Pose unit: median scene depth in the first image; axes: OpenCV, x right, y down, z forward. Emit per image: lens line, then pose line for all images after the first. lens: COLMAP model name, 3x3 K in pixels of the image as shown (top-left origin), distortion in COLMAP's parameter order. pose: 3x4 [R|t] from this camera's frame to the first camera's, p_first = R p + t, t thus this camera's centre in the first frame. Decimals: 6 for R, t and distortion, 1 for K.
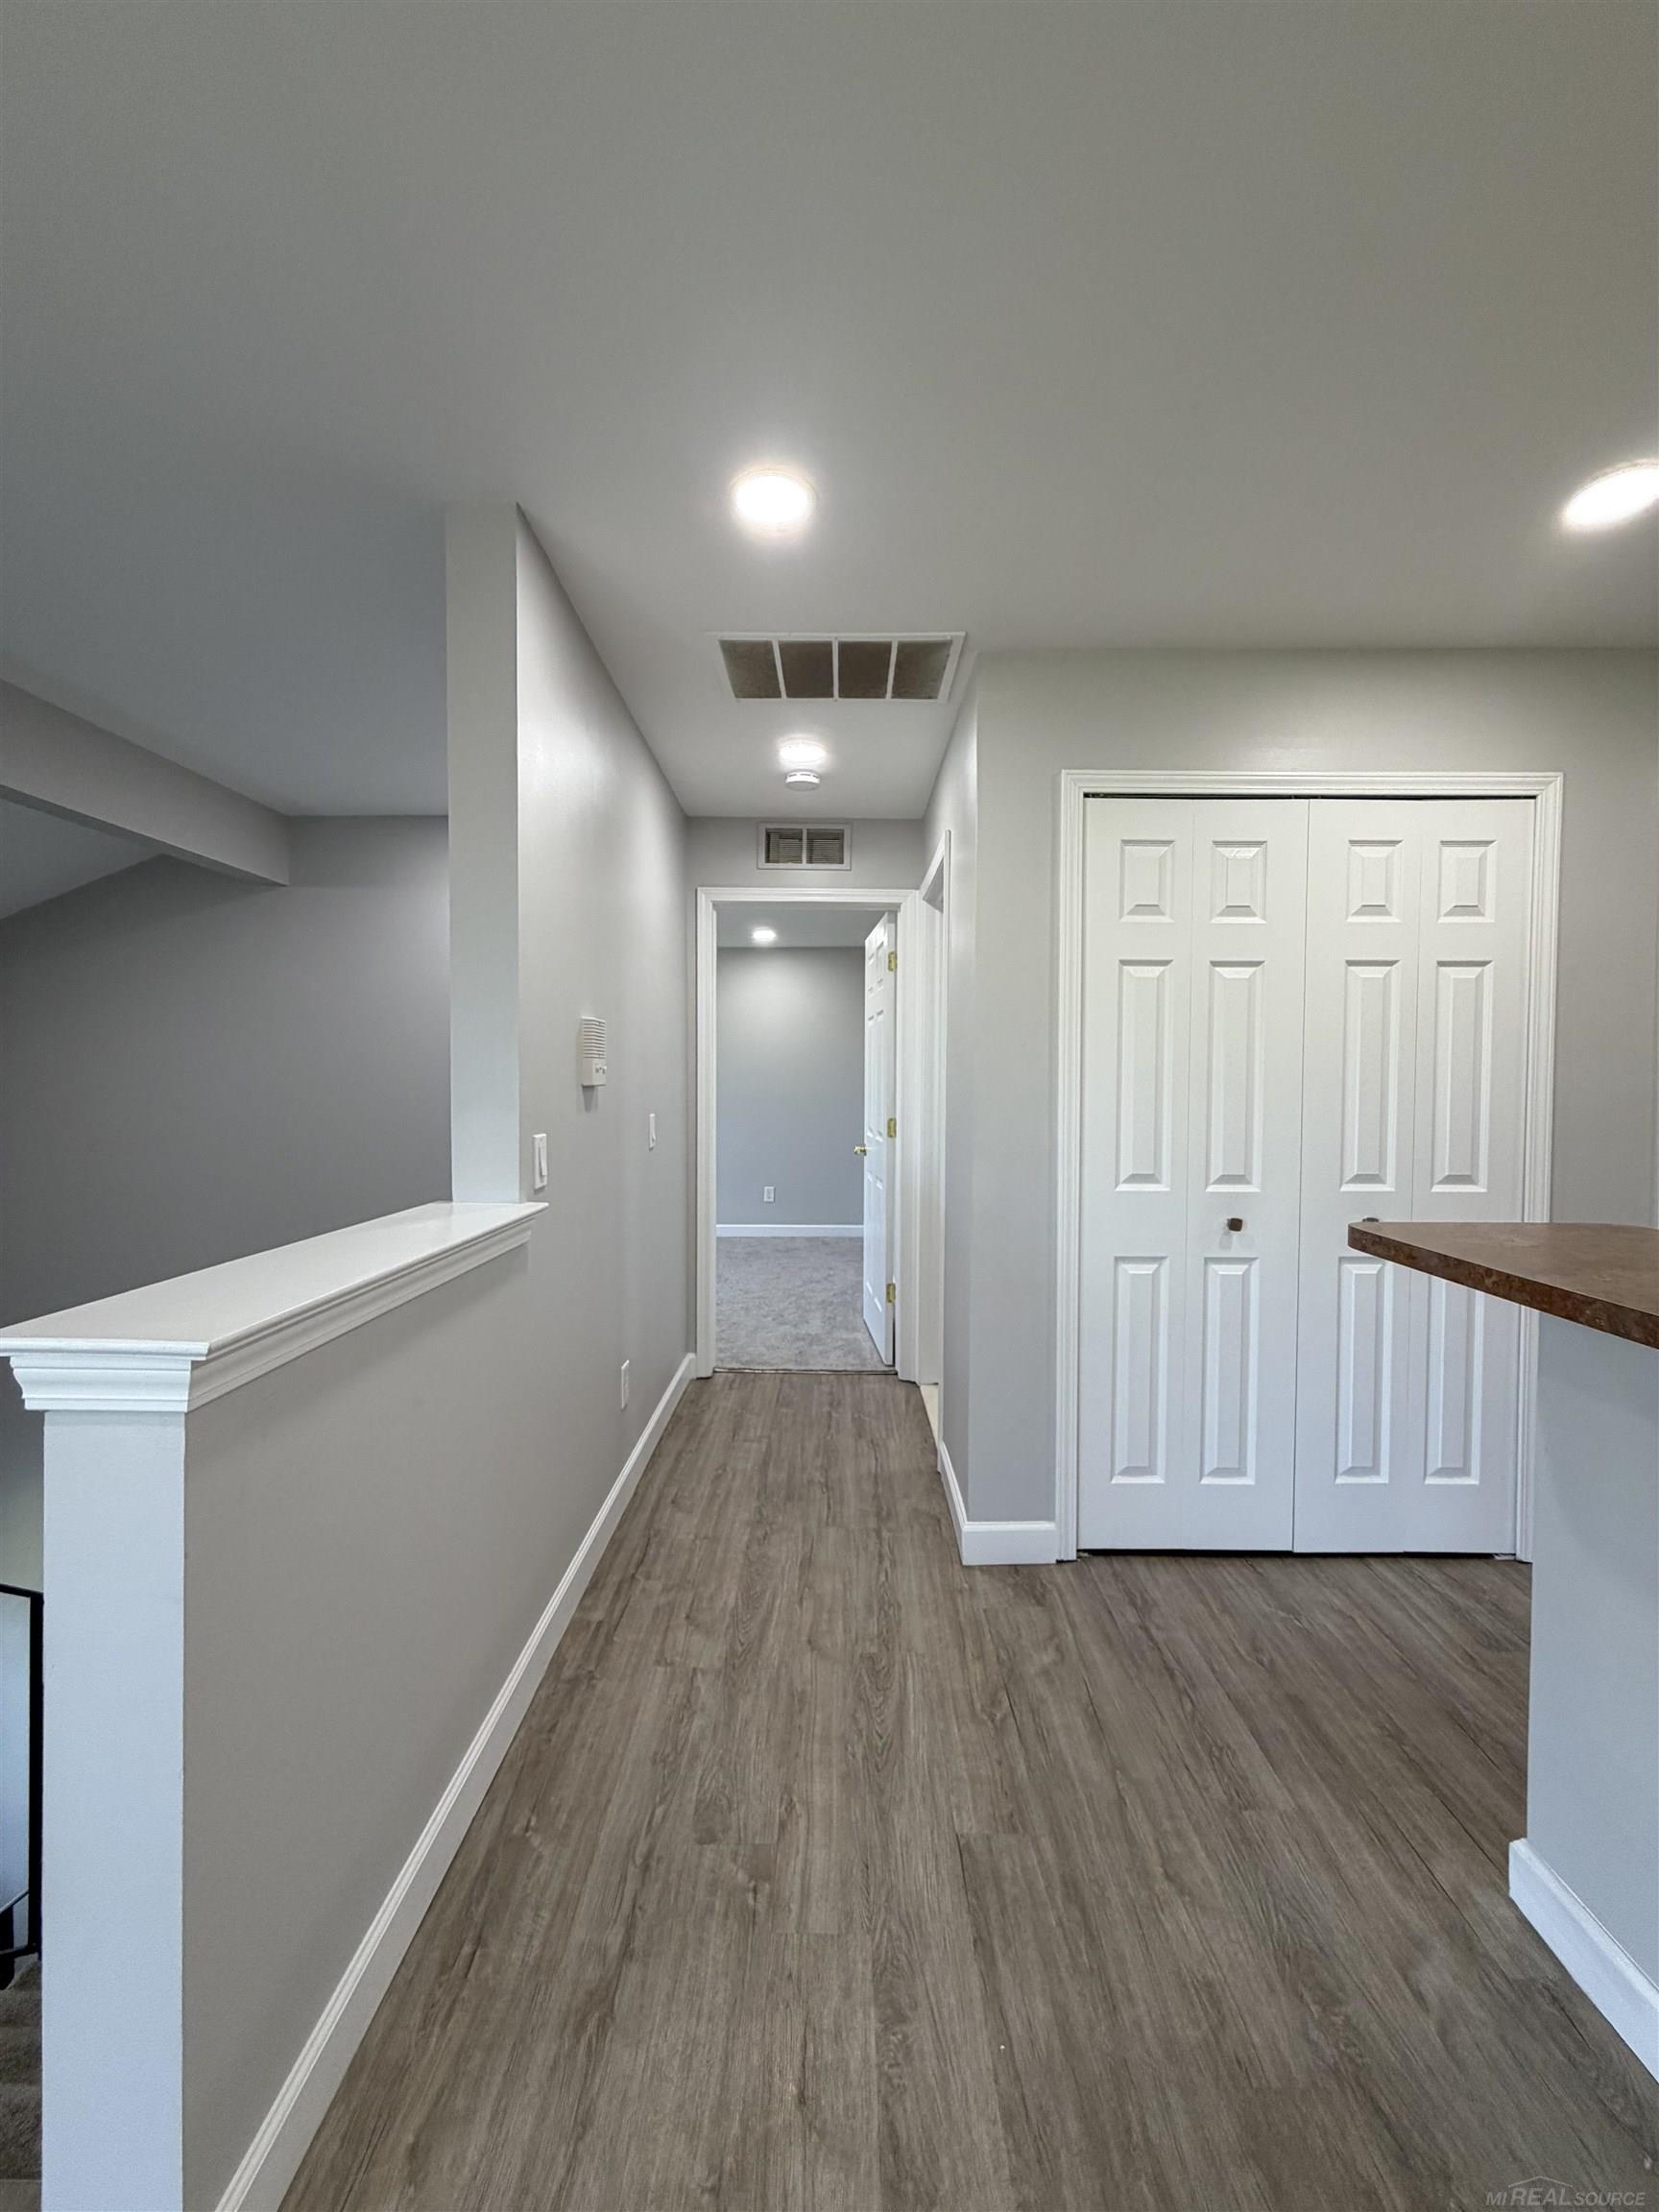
lens RADIAL K [[882.6, 0, 828.7], [0, 882.6, 1102.5], [0, 0, 1]] dist [0.001197, 0.000153]
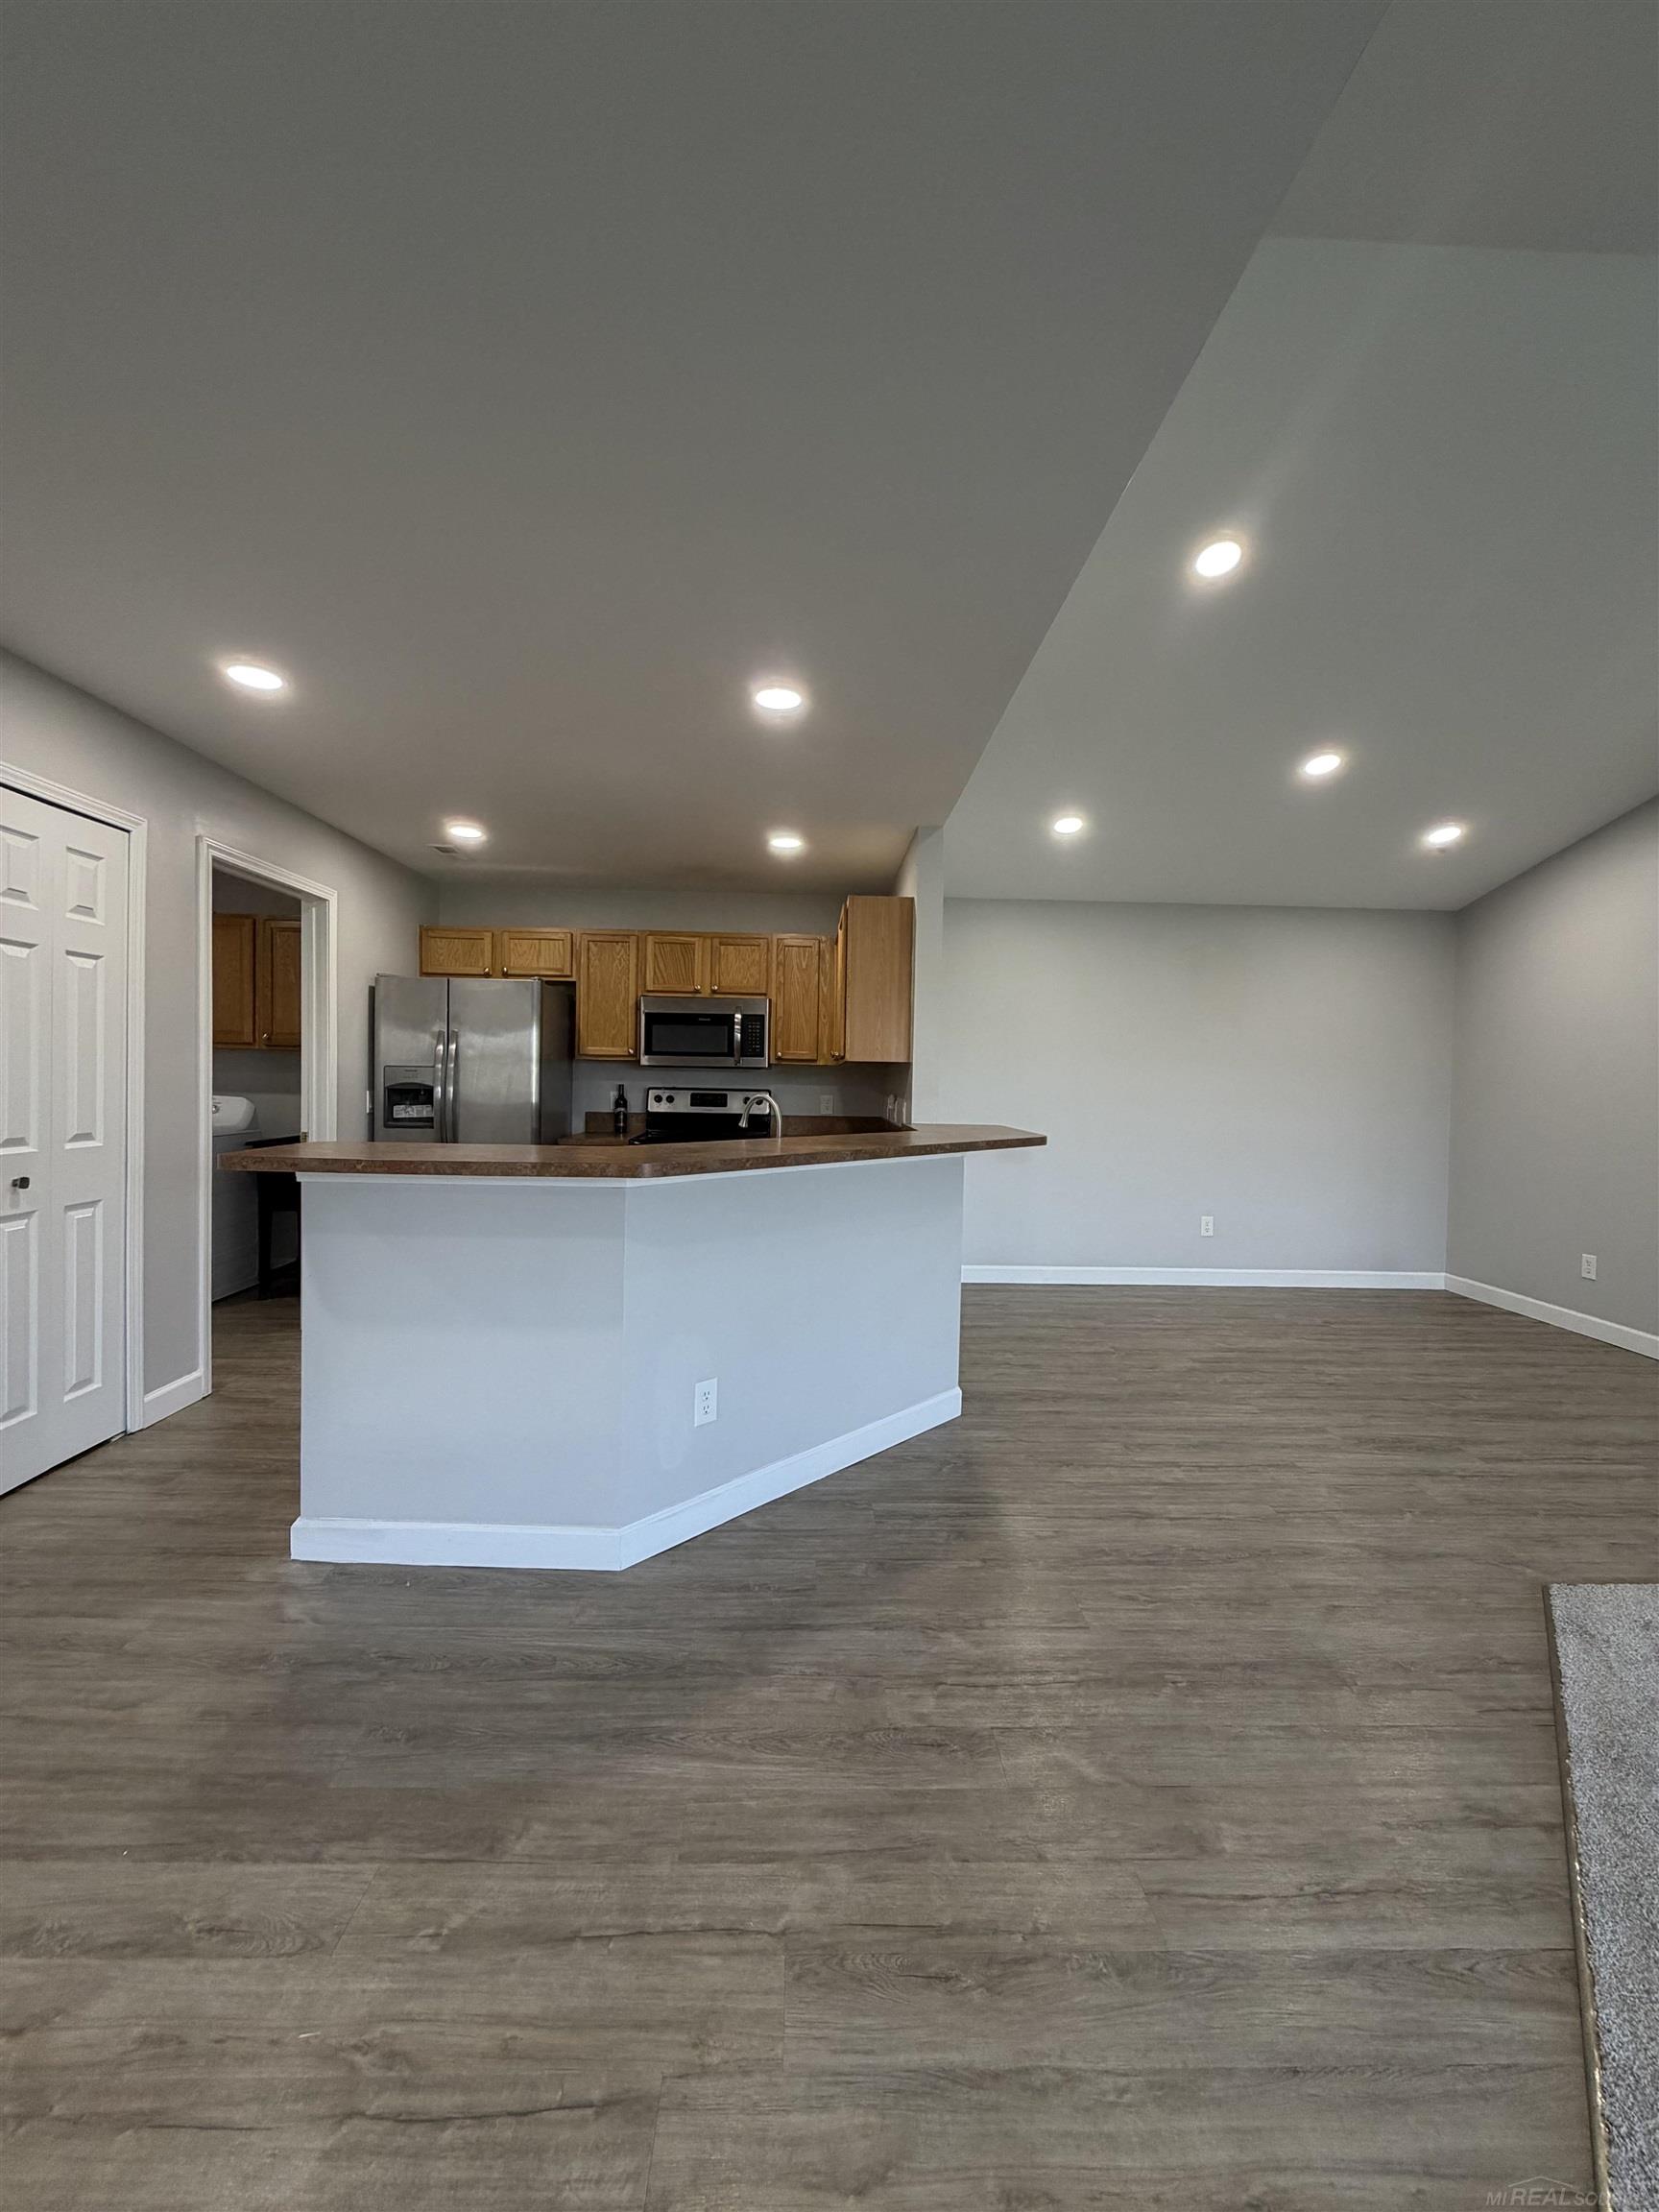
lens RADIAL K [[882.6, 0, 828.7], [0, 882.6, 1102.5], [0, 0, 1]] dist [0.001197, 0.000153]
pose [[-0.038364, -0.031566, 0.998765, -0.581961], [0.002578, 0.999494, 0.031688, 0.006949], [-0.999260, 0.003790, -0.038263, 0.049067]]
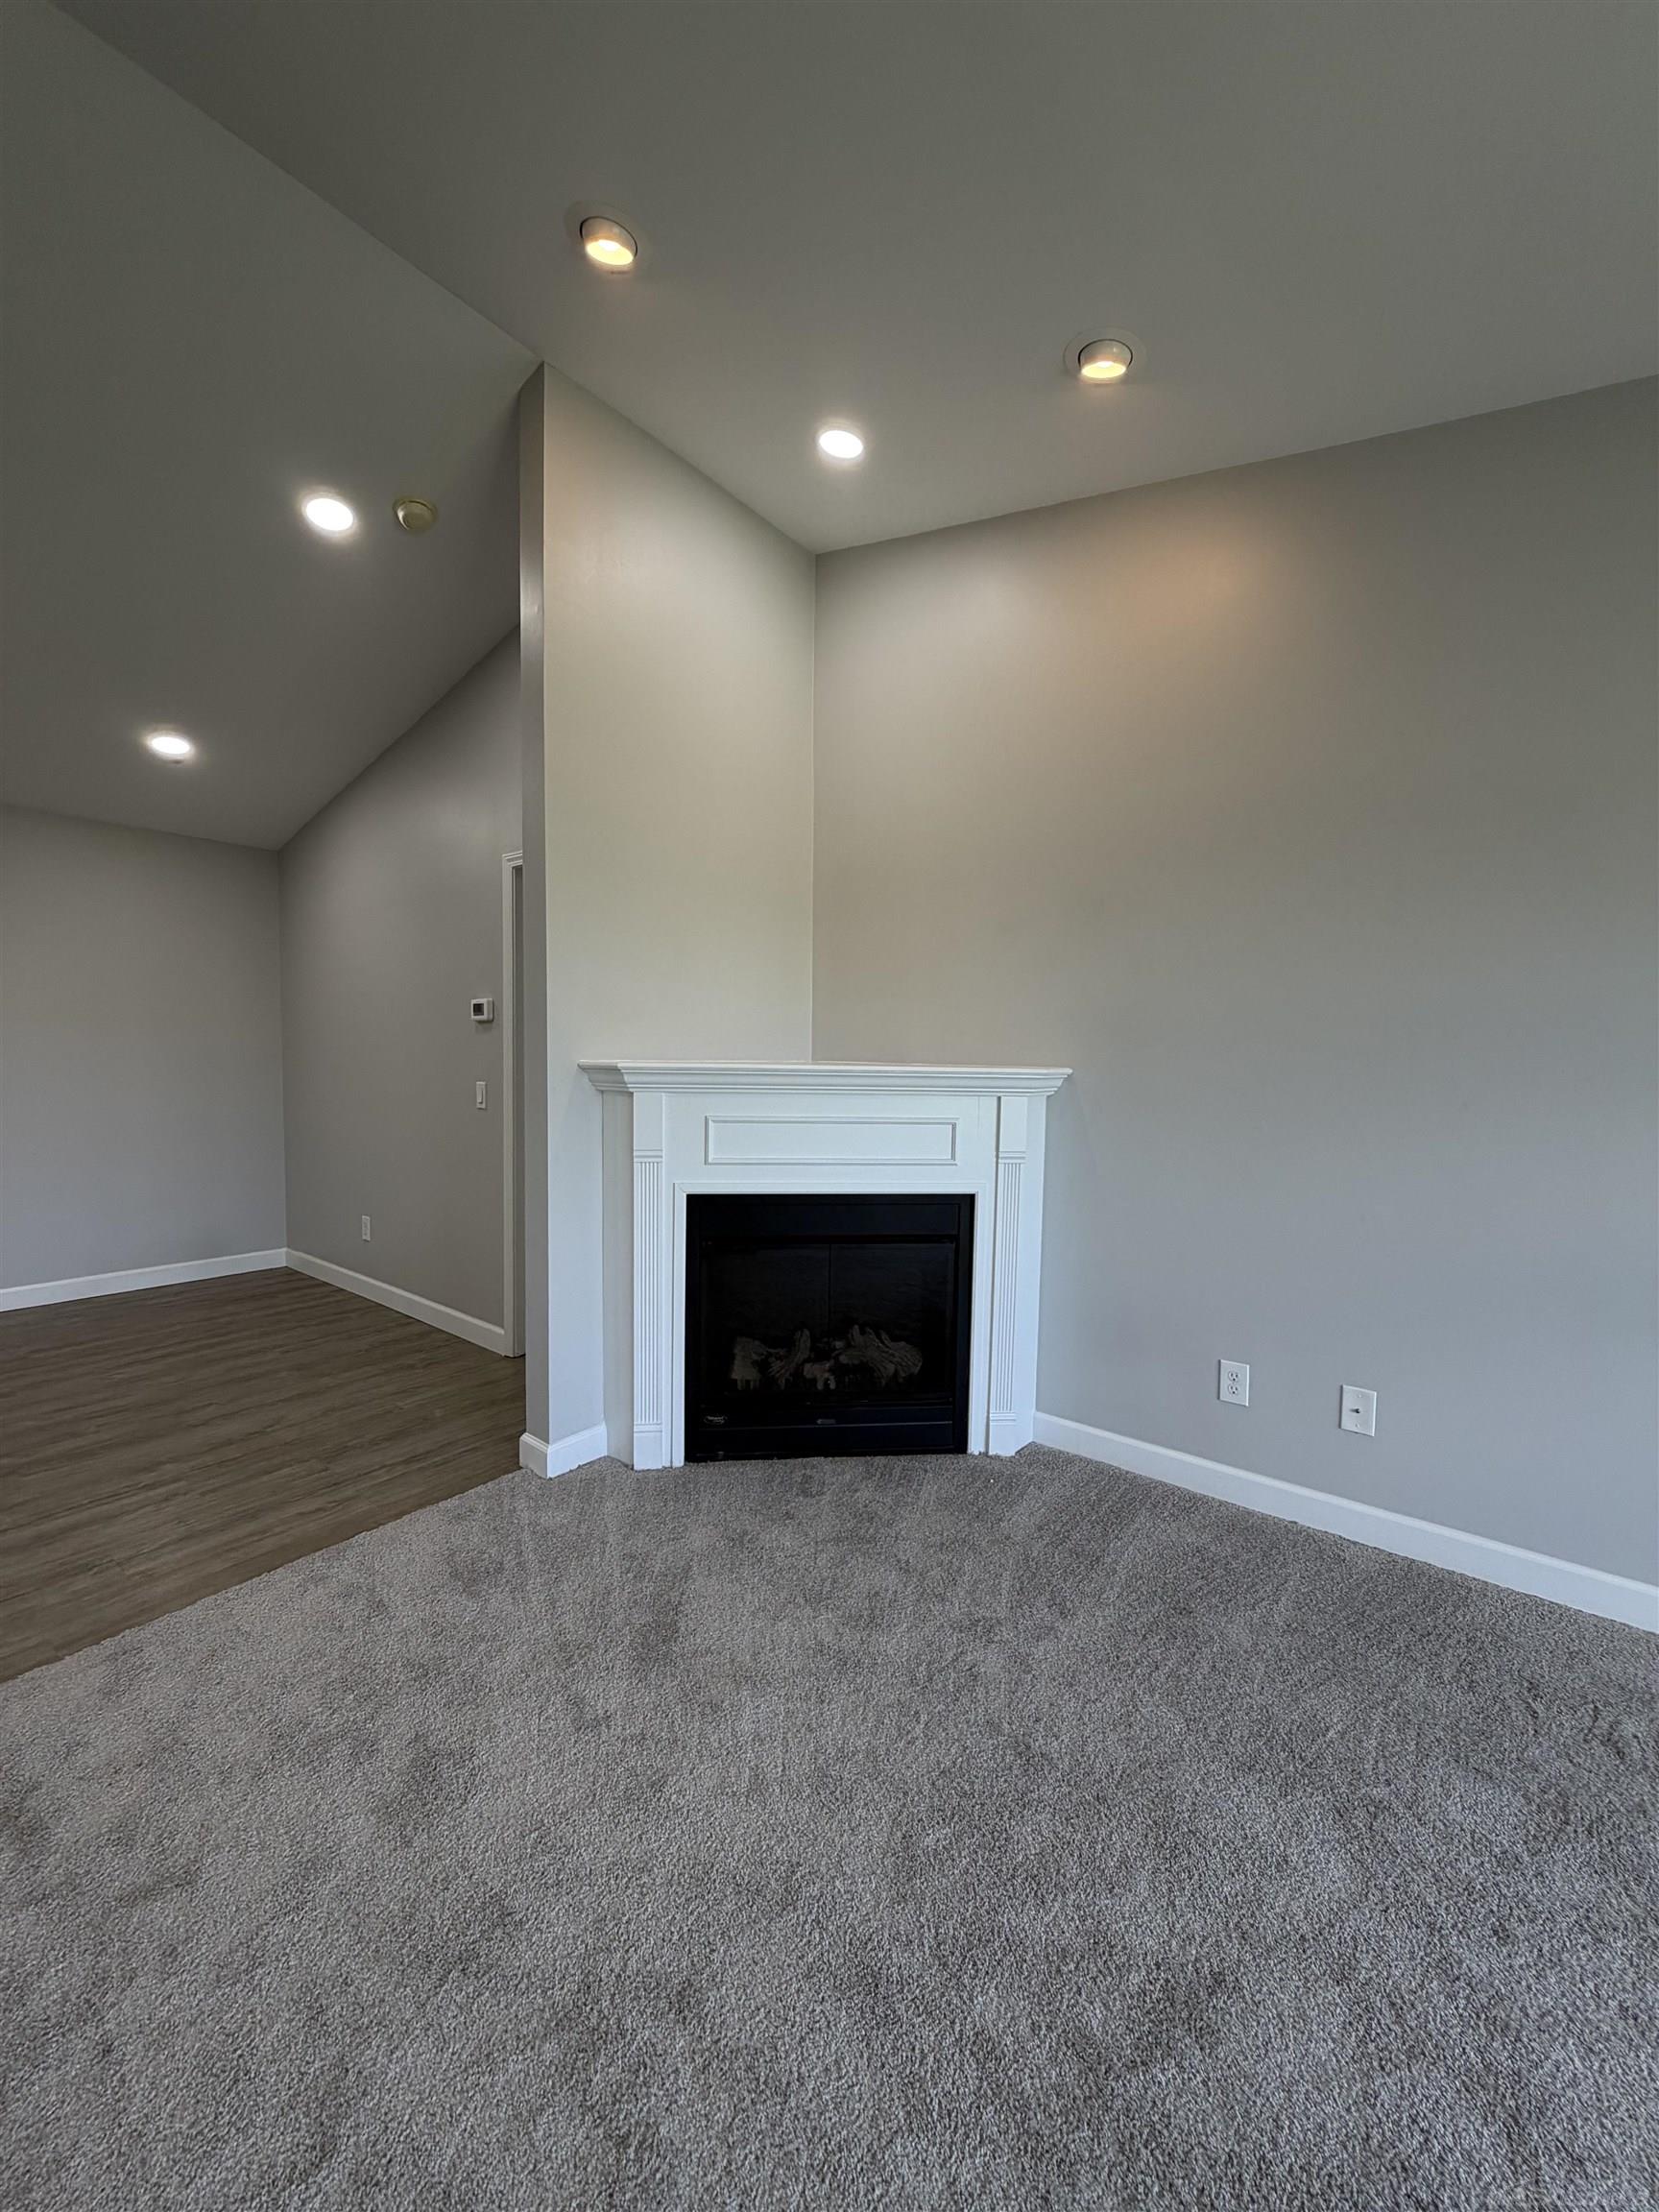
lens RADIAL K [[882.6, 0, 828.7], [0, 882.6, 1102.5], [0, 0, 1]] dist [0.001197, 0.000153]
pose [[-0.788960, -0.051293, 0.612300, -0.670050], [-0.005526, 0.997062, 0.076405, 0.014029], [-0.614420, 0.056897, -0.786925, -0.959571]]
